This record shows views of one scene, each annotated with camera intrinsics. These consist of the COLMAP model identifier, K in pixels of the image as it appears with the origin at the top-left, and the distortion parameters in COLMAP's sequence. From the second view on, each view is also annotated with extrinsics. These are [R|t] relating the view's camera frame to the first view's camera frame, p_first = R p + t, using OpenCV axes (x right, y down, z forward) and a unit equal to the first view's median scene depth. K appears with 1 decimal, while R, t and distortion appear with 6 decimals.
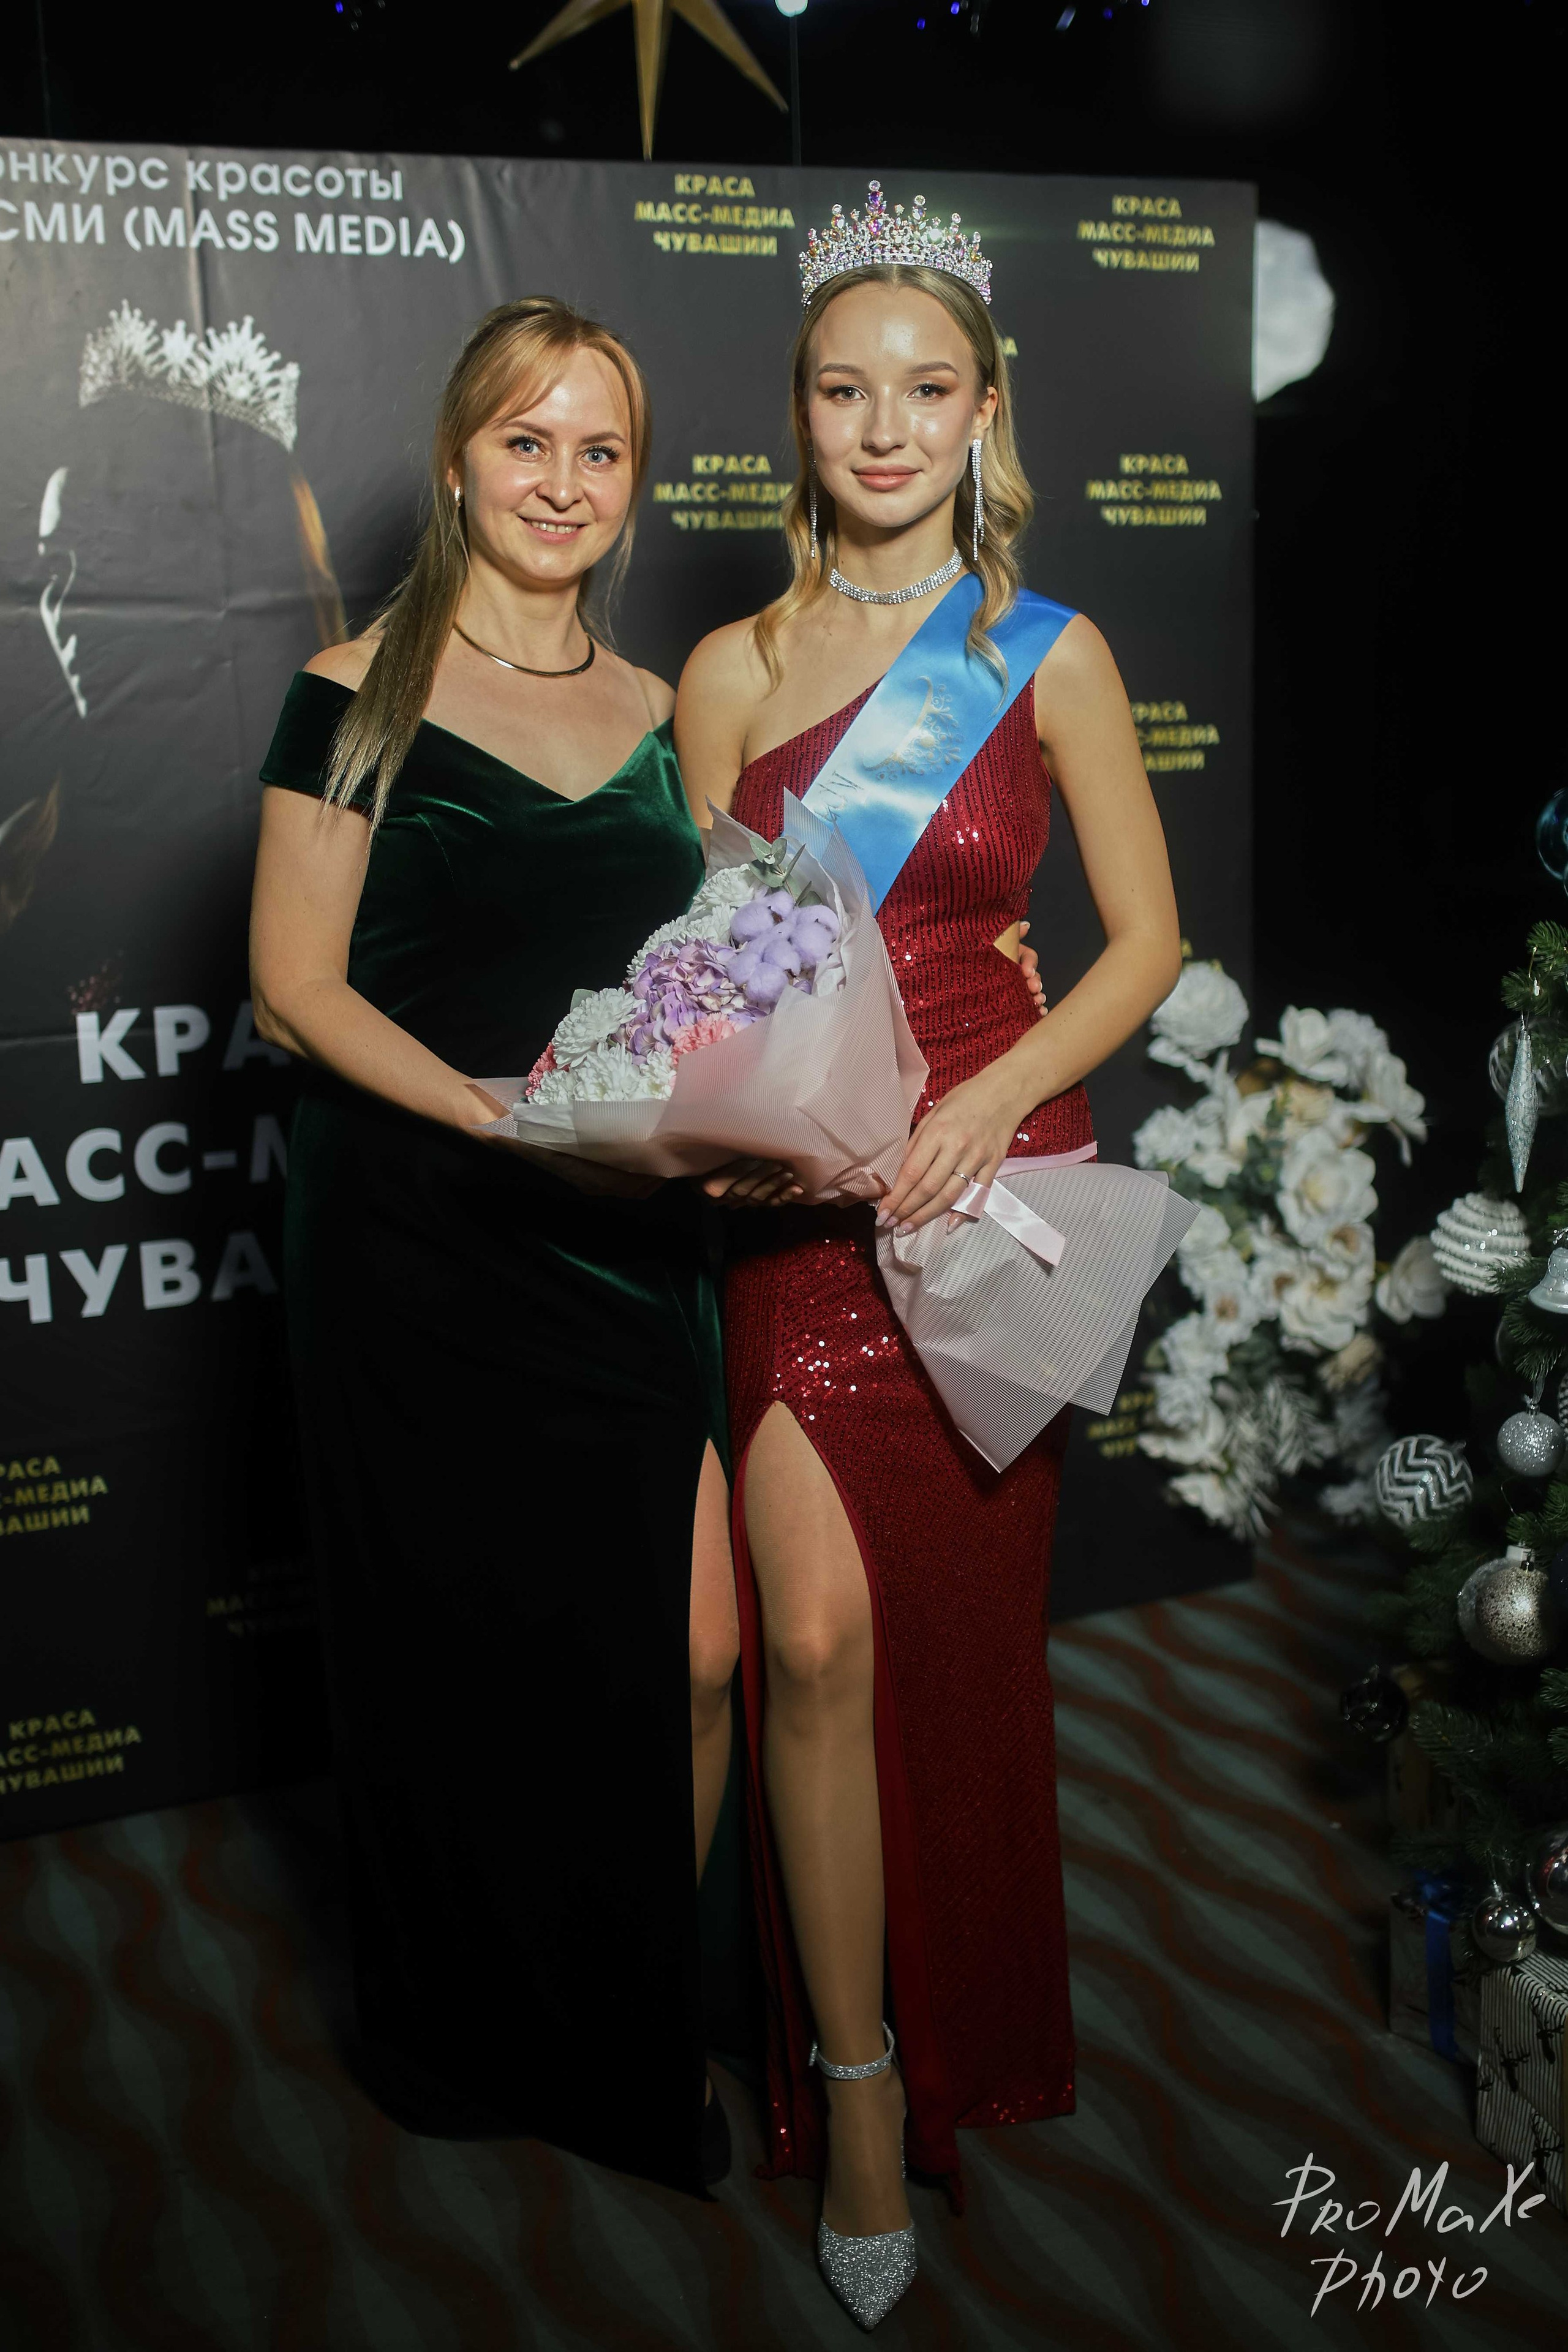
lens RADIAL K [[2731.9, 0, 784.0], [0, 2731.9, 1176.0], [0, 0, 1]] dist [-0.053022, 0.092794]
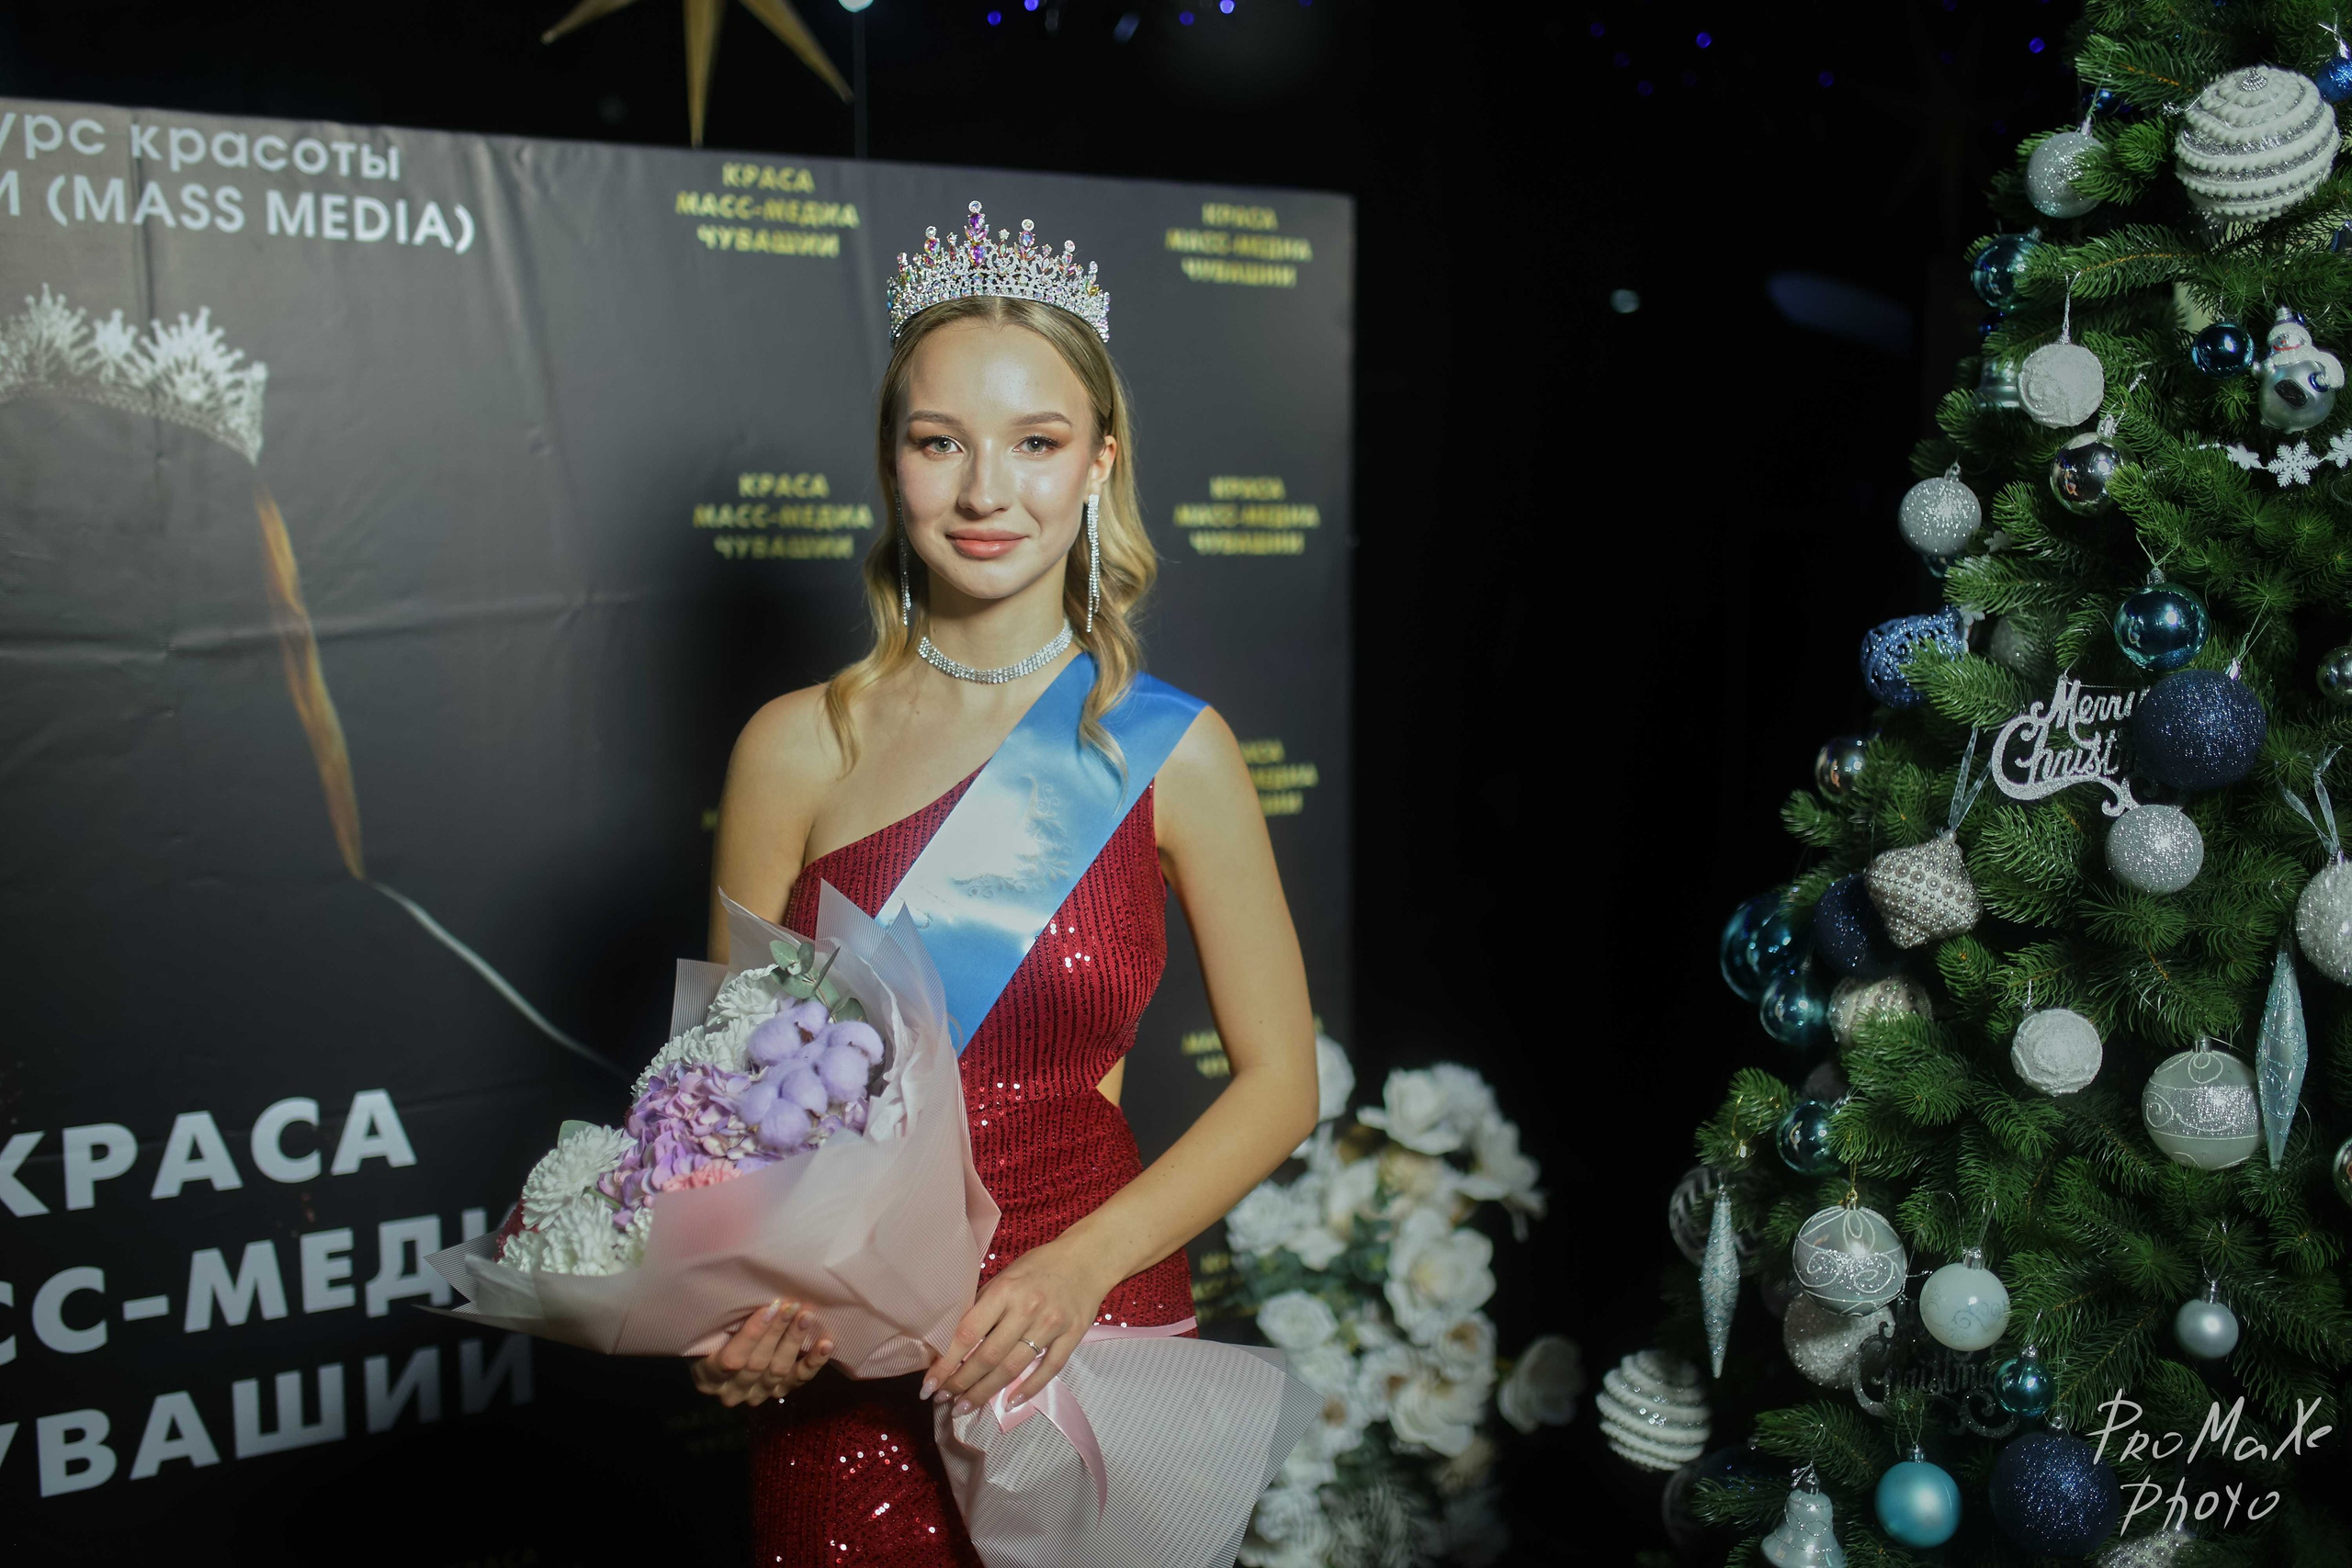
lens RADIAL K [[2518.0, 0, 1254.8], [0, 2518.0, 763.3], [0, 0, 1]] dist [-0.065115, 0.120665]
pose [[0.983129, 0.006215, 0.182809, -0.018507], [0.012844, 0.994610, -0.102888, -0.092357], [-0.182463, 0.103500, 0.977750, 0.200805]]
